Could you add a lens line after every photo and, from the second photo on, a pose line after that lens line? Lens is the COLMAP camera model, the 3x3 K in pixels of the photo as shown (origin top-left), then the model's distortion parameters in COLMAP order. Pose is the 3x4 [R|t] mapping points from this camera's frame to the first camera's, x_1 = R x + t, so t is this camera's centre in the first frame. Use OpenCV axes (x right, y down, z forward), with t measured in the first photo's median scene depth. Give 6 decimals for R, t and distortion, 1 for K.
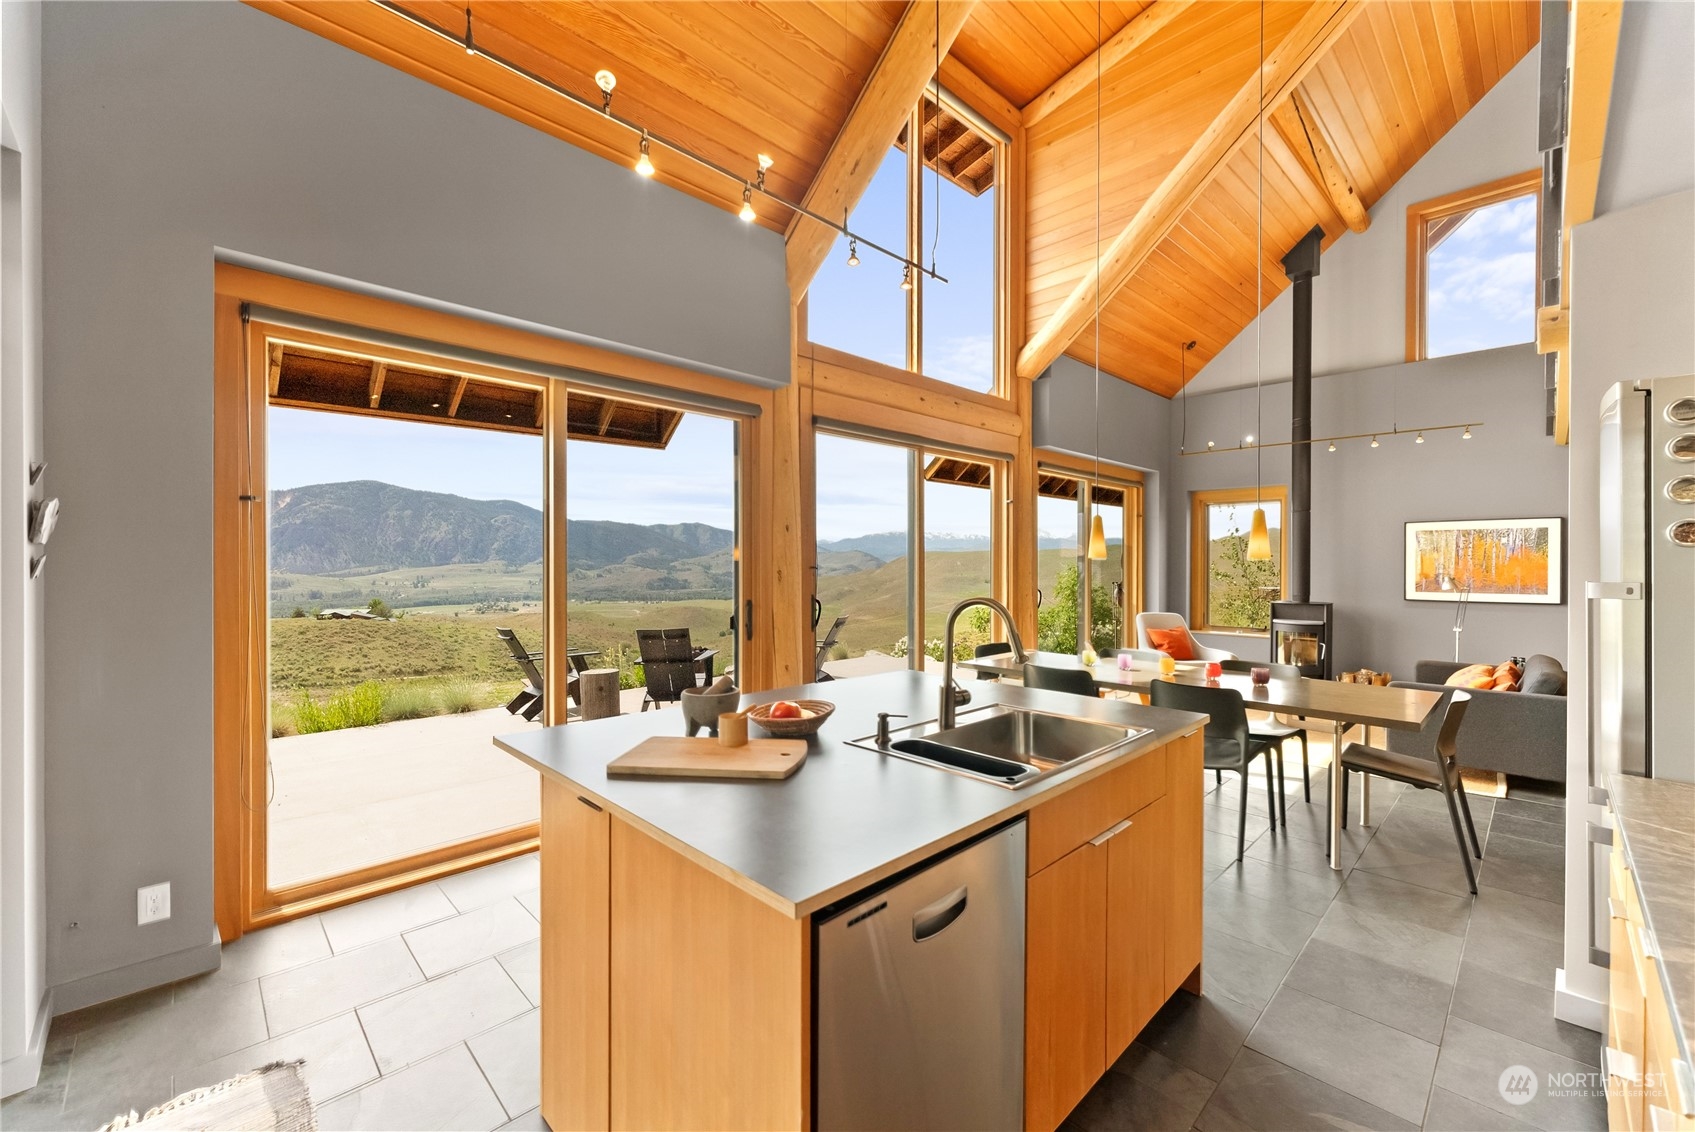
lens RADIAL K [[686.6, 0, 835.8], [0, 686.6, 565.3], [0, 0, 1]] dist [0.004435, 0.000144]
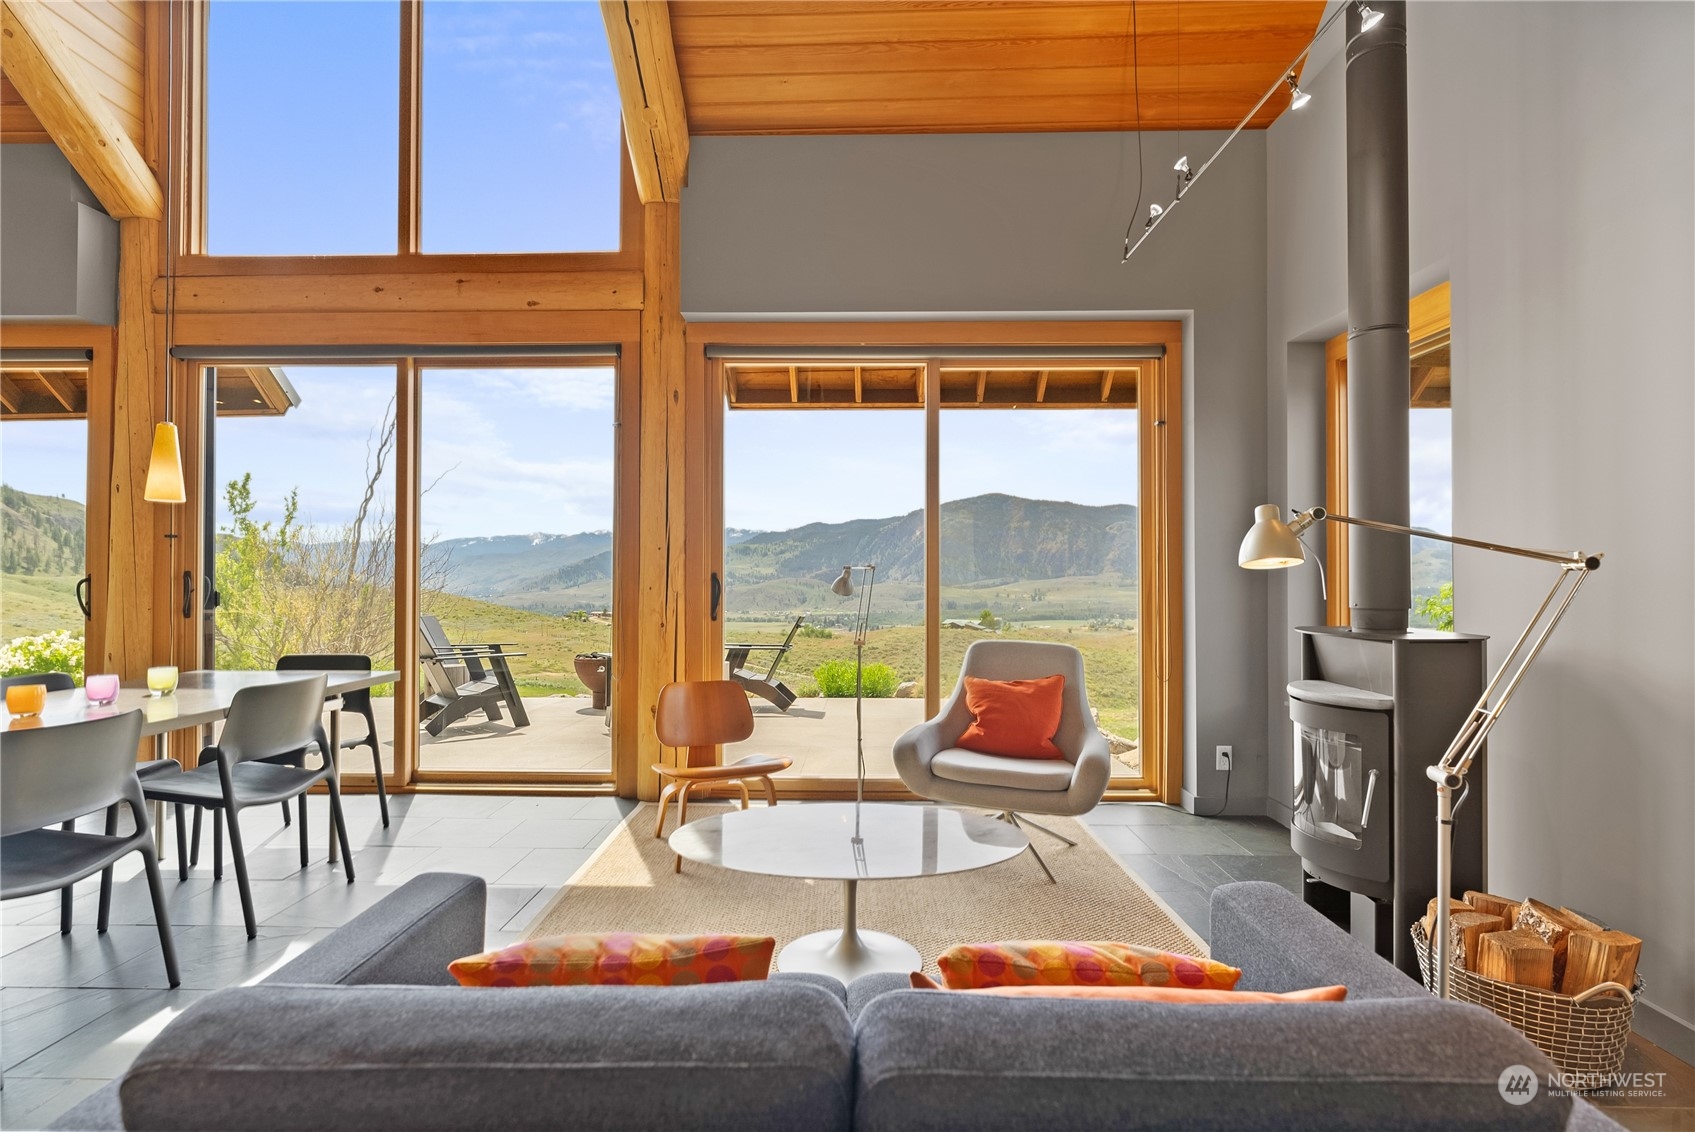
lens RADIAL K [[813.2, 0, 845.1], [0, 813.2, 568.1], [0, 0, 1]] dist [-0.003709, 0.001058]
pose [[0.713707, -0.004404, -0.700431, 1.003995], [-0.004256, 0.999935, -0.010624, 0.040813], [0.700432, 0.010564, 0.713641, 0.737275]]
